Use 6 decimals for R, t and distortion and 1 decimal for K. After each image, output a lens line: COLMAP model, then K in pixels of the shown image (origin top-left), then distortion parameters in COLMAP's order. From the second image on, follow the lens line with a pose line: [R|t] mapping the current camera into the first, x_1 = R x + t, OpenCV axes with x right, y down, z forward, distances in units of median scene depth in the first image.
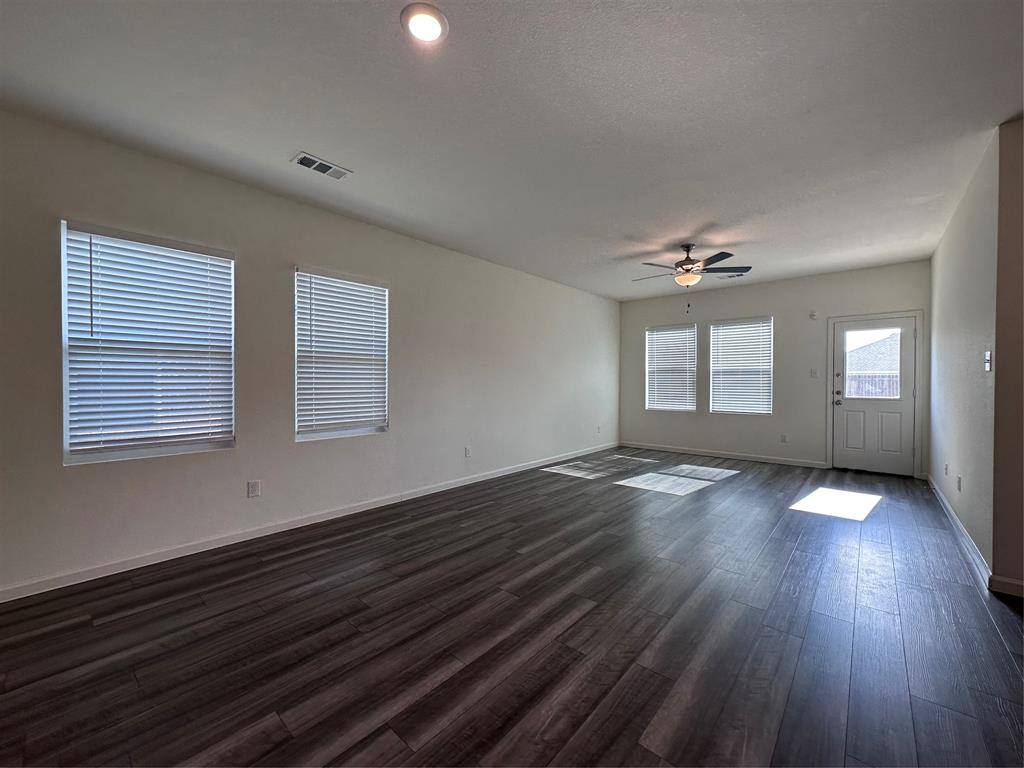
lens RADIAL K [[409.1, 0, 512.7], [0, 409.1, 382.8], [0, 0, 1]] dist [-0.002286, -0.000334]
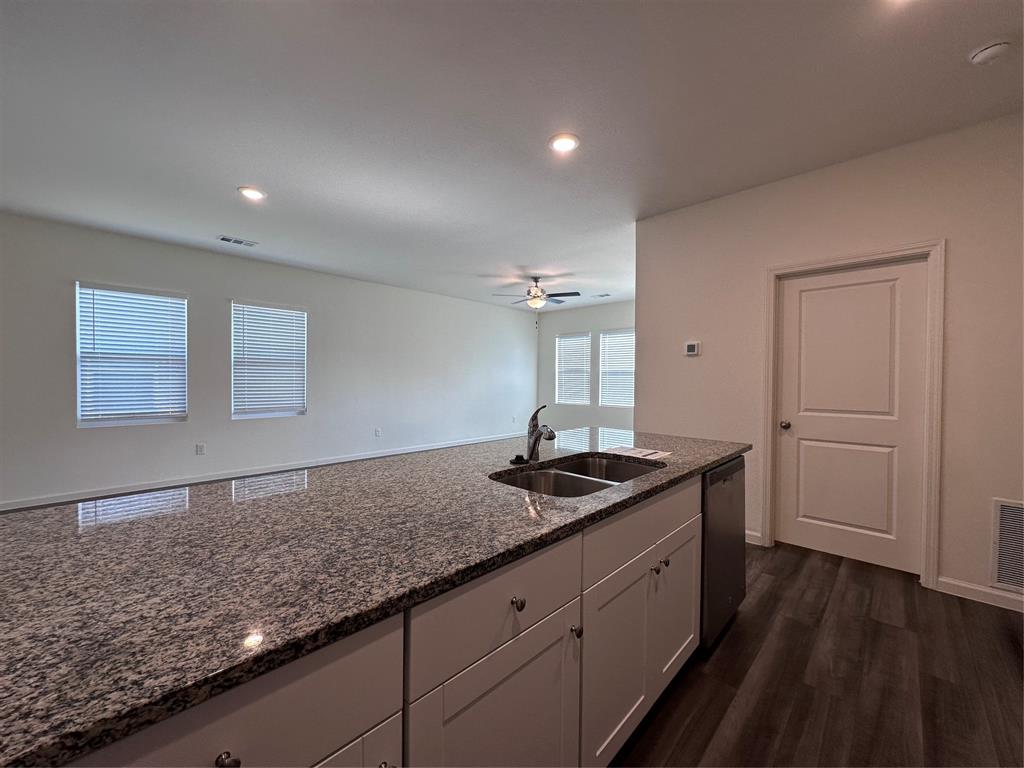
lens RADIAL K [[409.1, 0, 513.1], [0, 409.1, 382.7], [0, 0, 1]] dist [-0.002286, -0.000334]
pose [[0.998964, 0.007492, -0.044876, 0.583420], [-0.007238, 0.999957, 0.005834, -0.004674], [0.044918, -0.005504, 0.998976, -0.454620]]
